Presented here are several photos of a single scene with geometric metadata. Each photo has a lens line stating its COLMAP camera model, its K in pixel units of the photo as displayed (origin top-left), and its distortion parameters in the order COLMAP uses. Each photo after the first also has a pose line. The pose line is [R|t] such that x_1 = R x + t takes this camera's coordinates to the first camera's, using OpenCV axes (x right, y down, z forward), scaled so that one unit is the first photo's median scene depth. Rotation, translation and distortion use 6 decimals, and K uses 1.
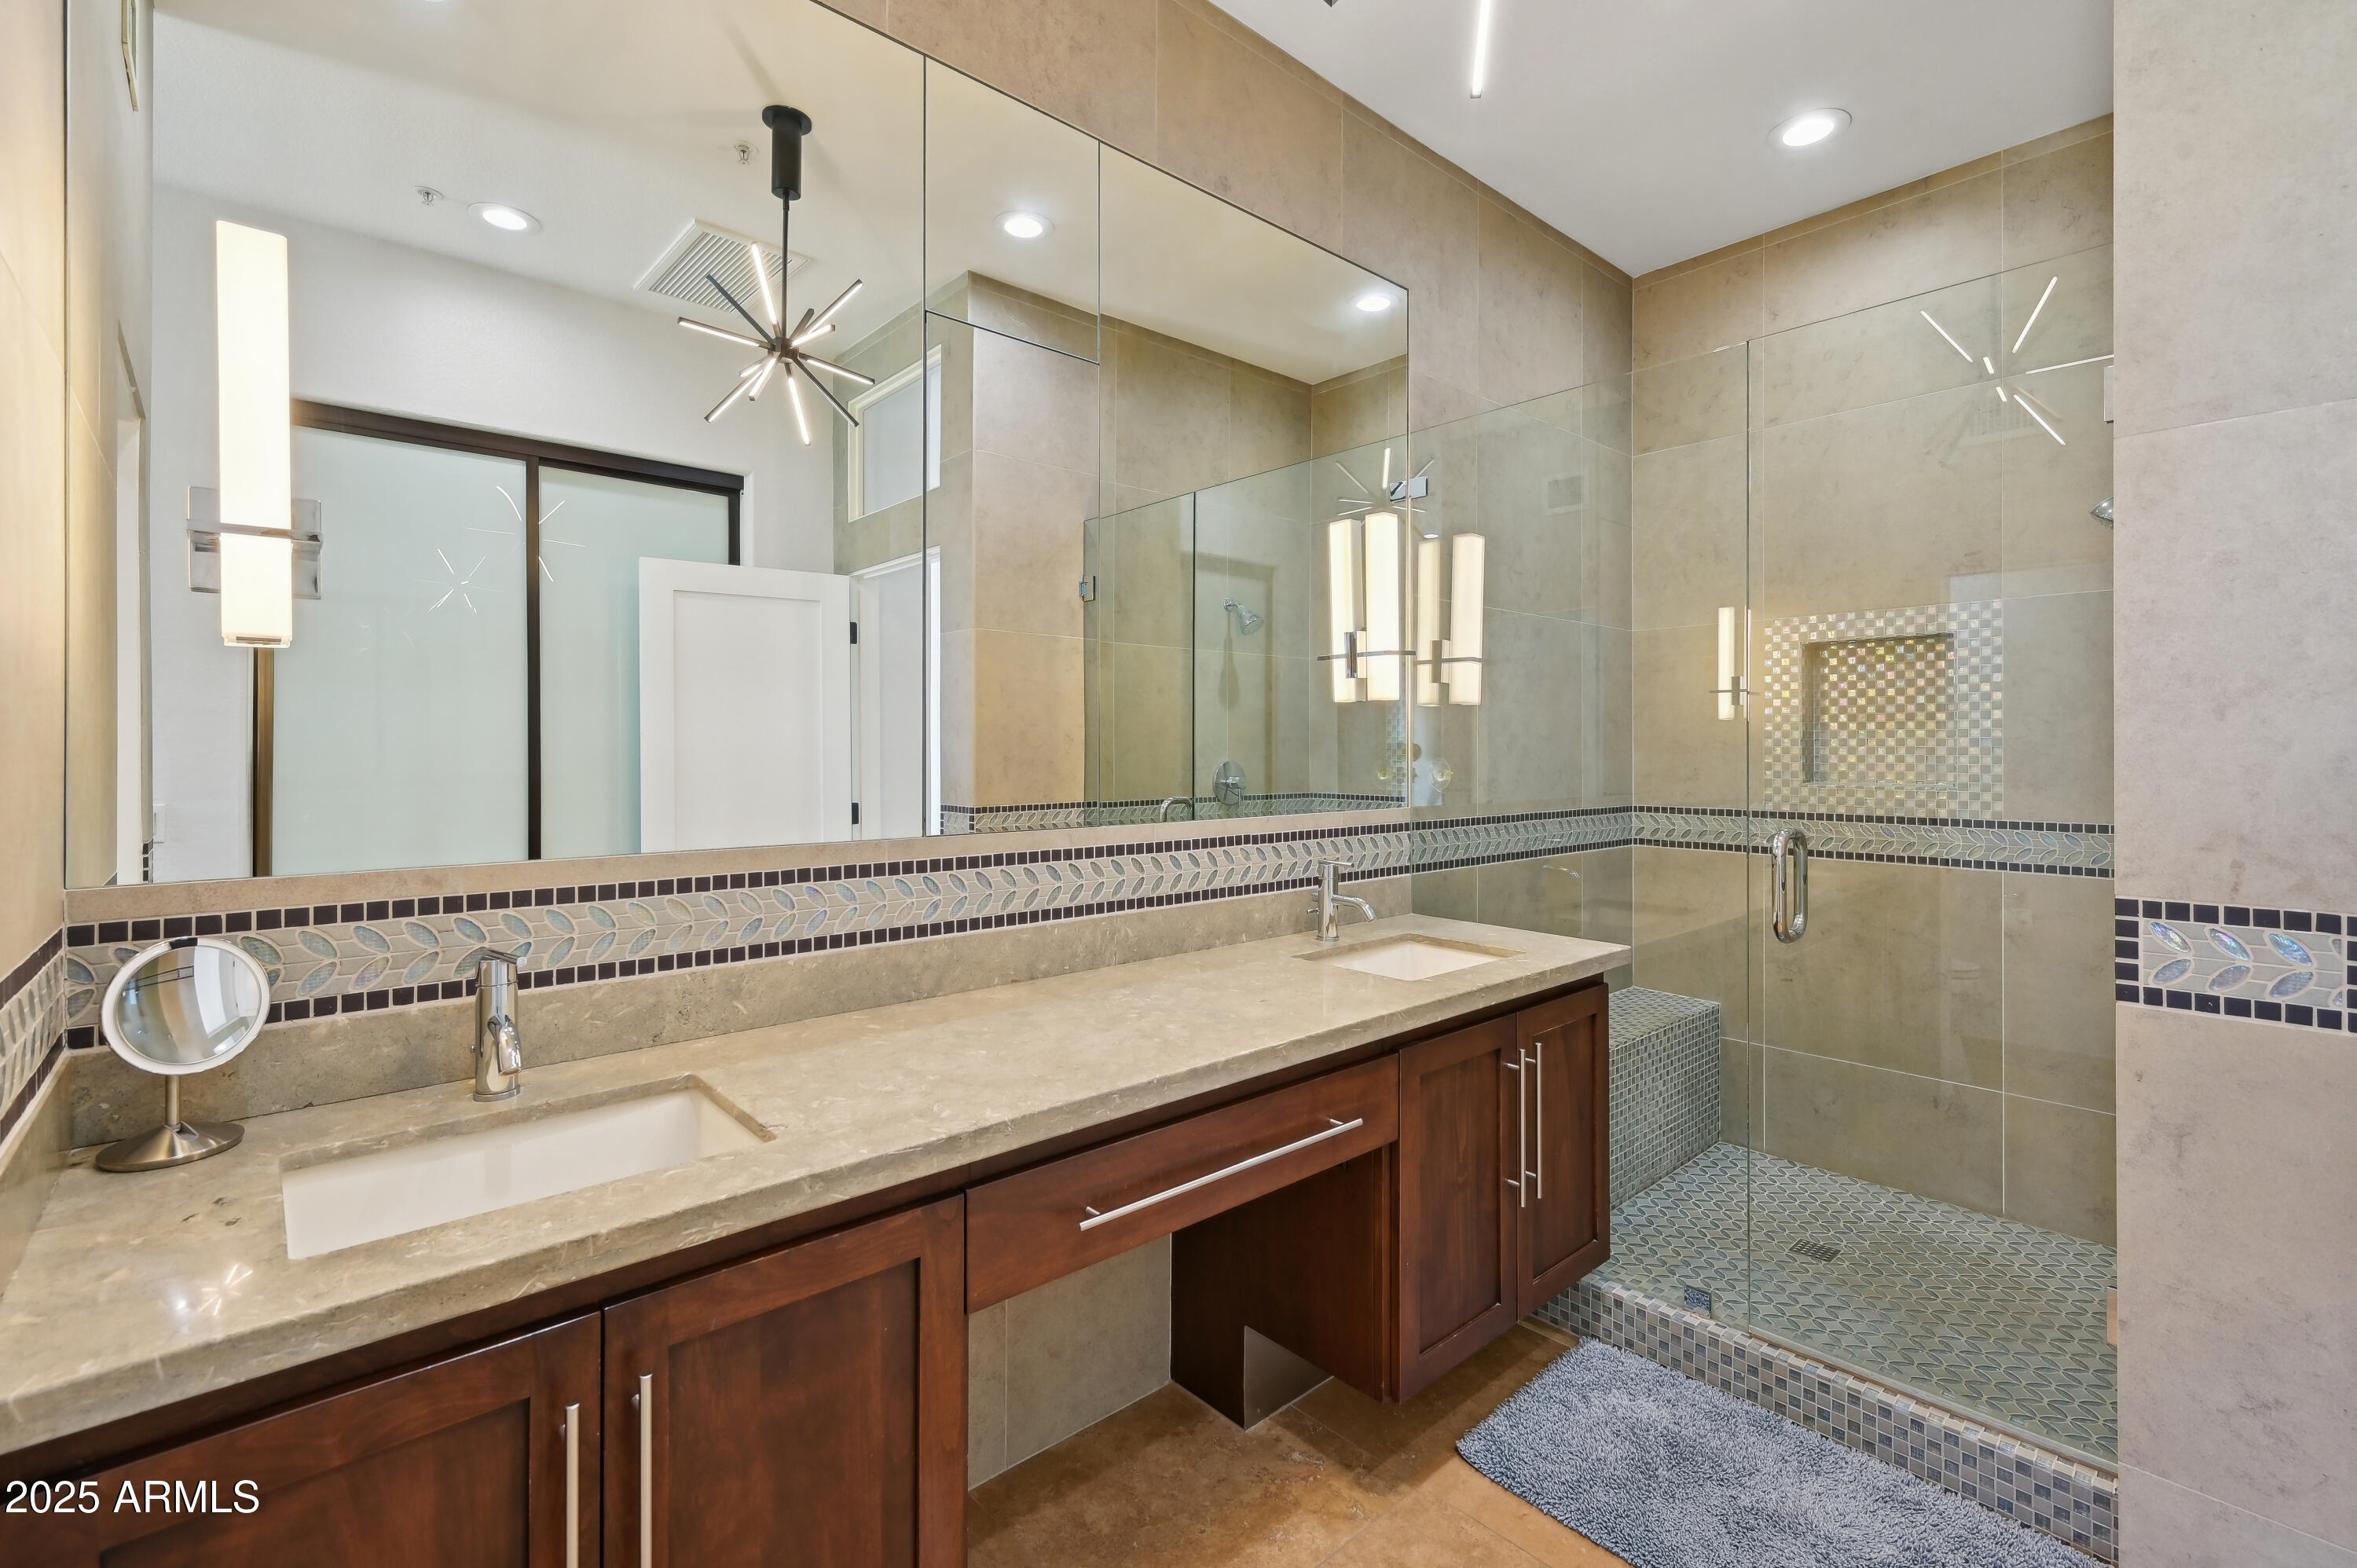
lens RADIAL K [[993.8, 0, 1172.7], [0, 993.8, 762.6], [0, 0, 1]] dist [-0.002004, 0.000875]
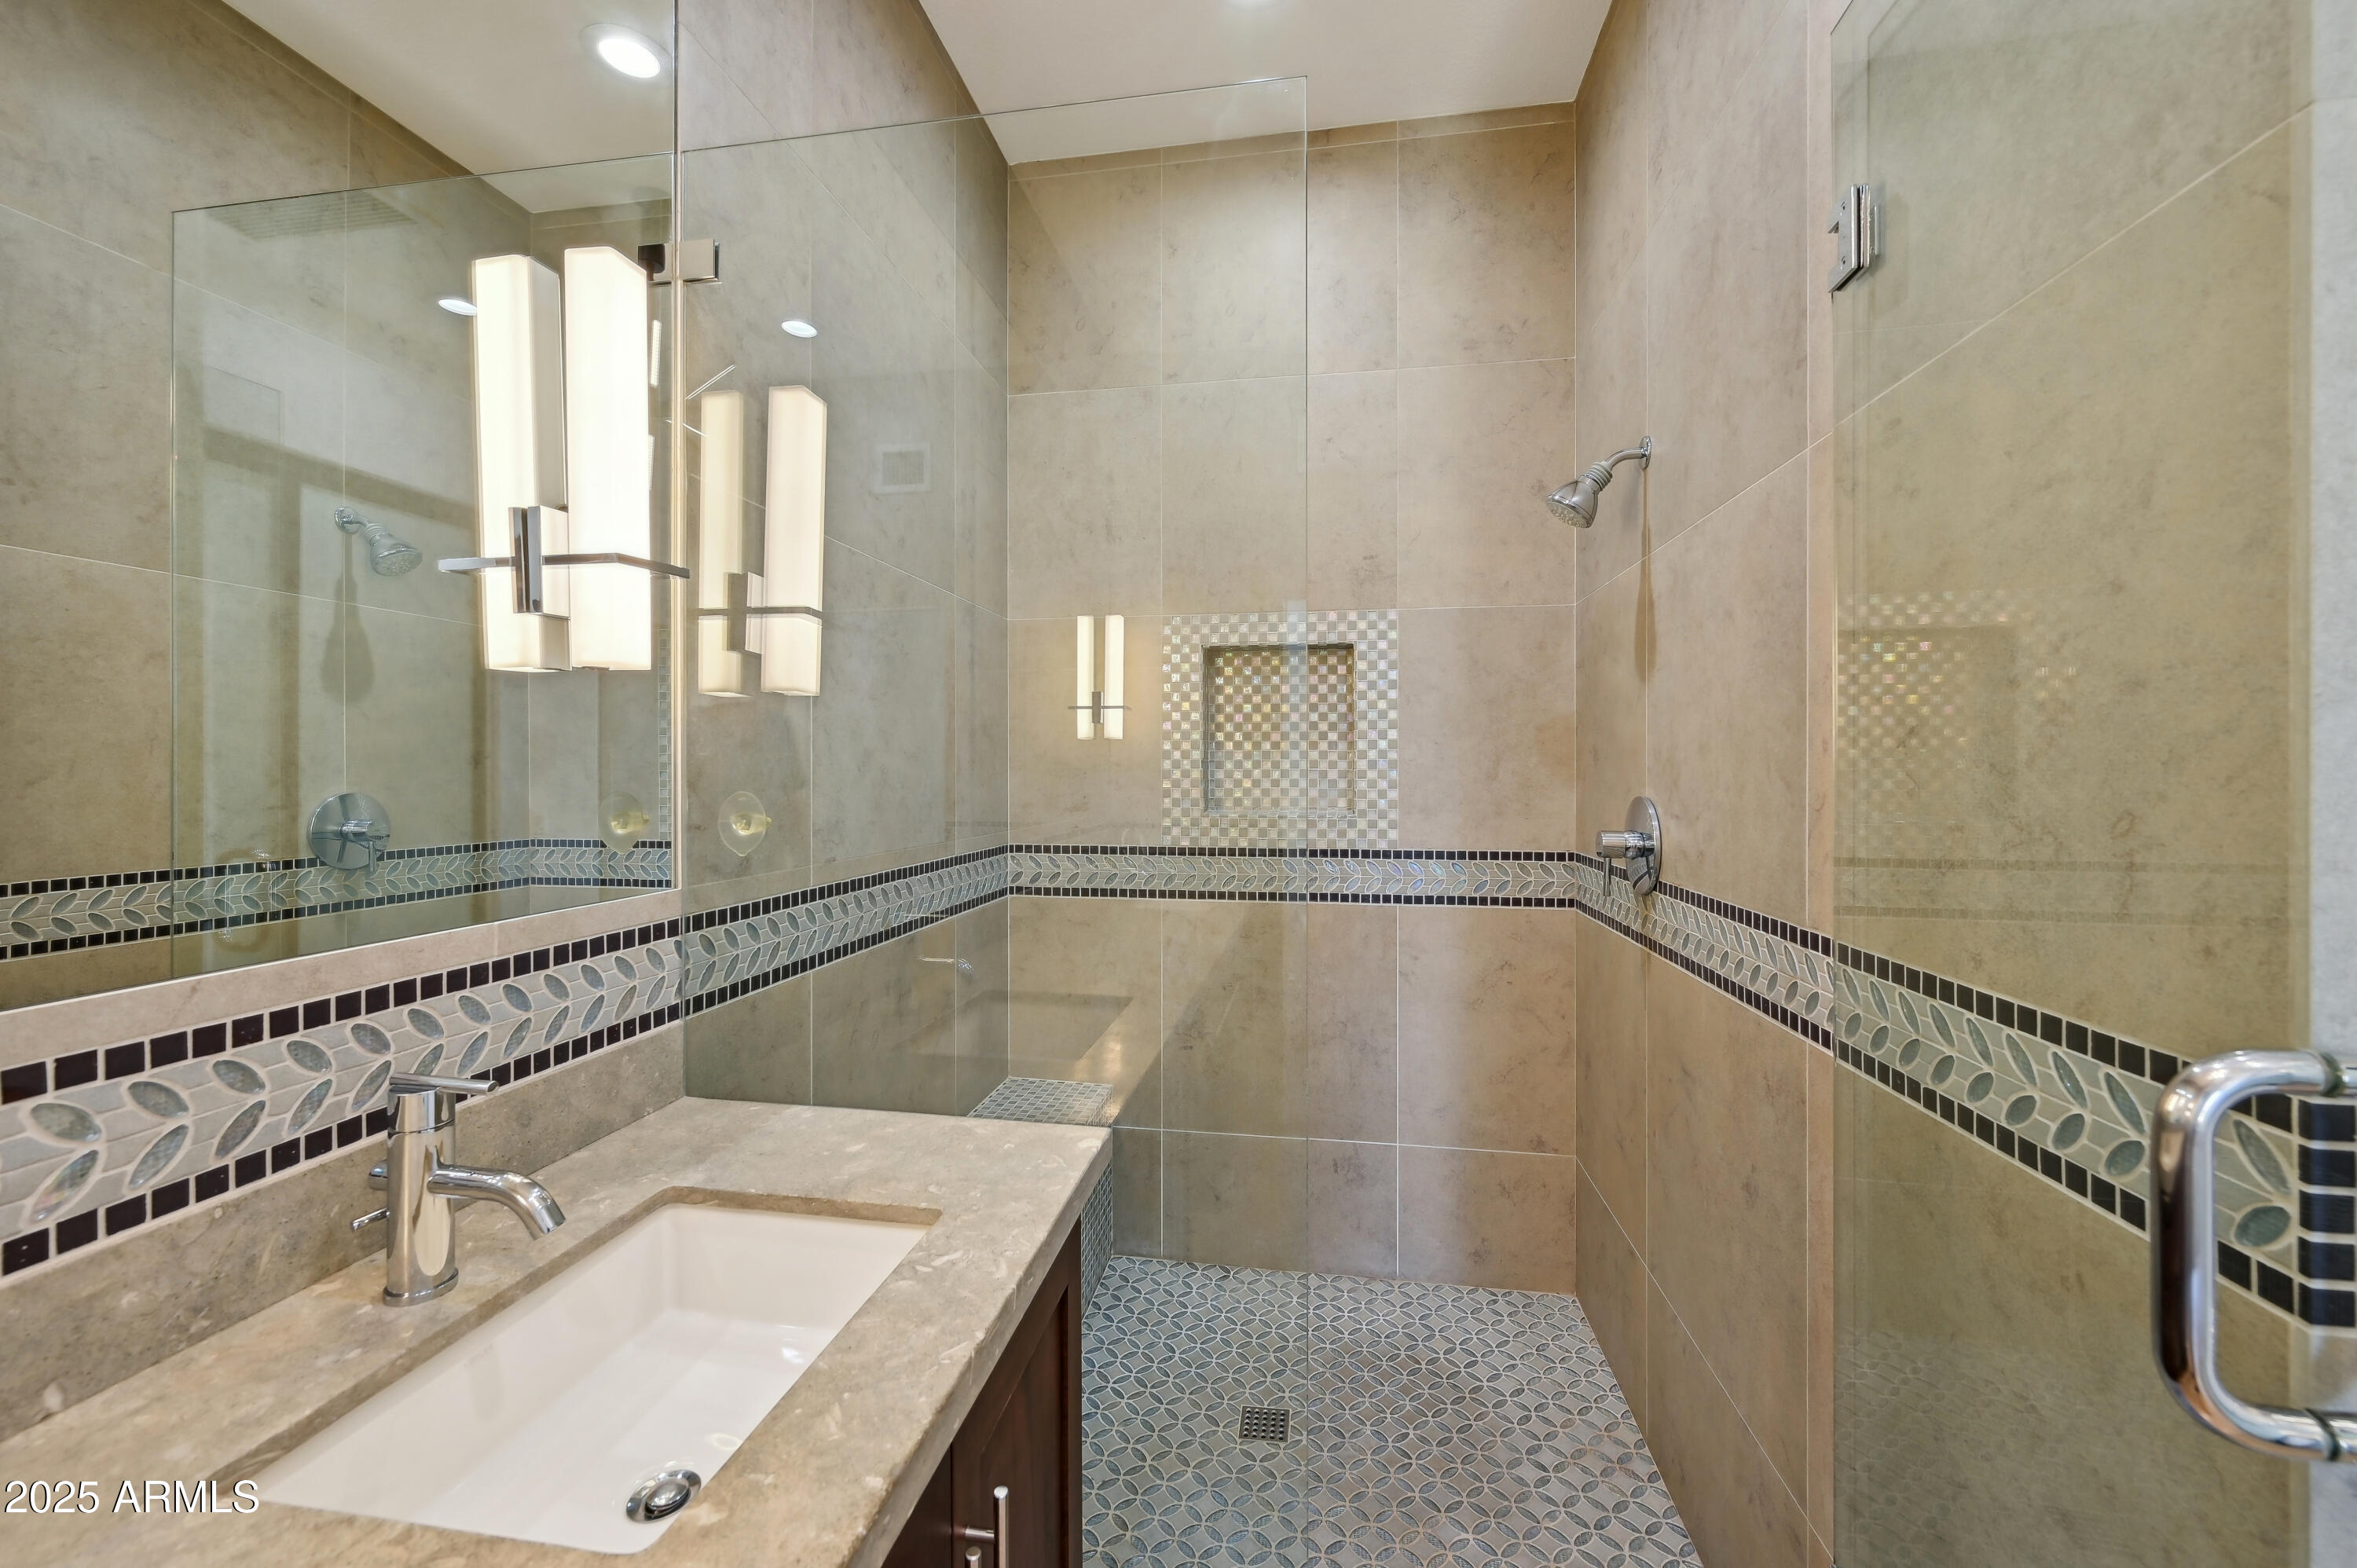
lens RADIAL K [[940.2, 0, 1194.0], [0, 940.2, 763.7], [0, 0, 1]] dist [0.000142, 0.000082]
pose [[0.757009, 0.004681, 0.653387, 0.119437], [0.009106, 0.999802, -0.017713, -0.007569], [-0.653341, 0.019359, 0.756816, 0.449115]]
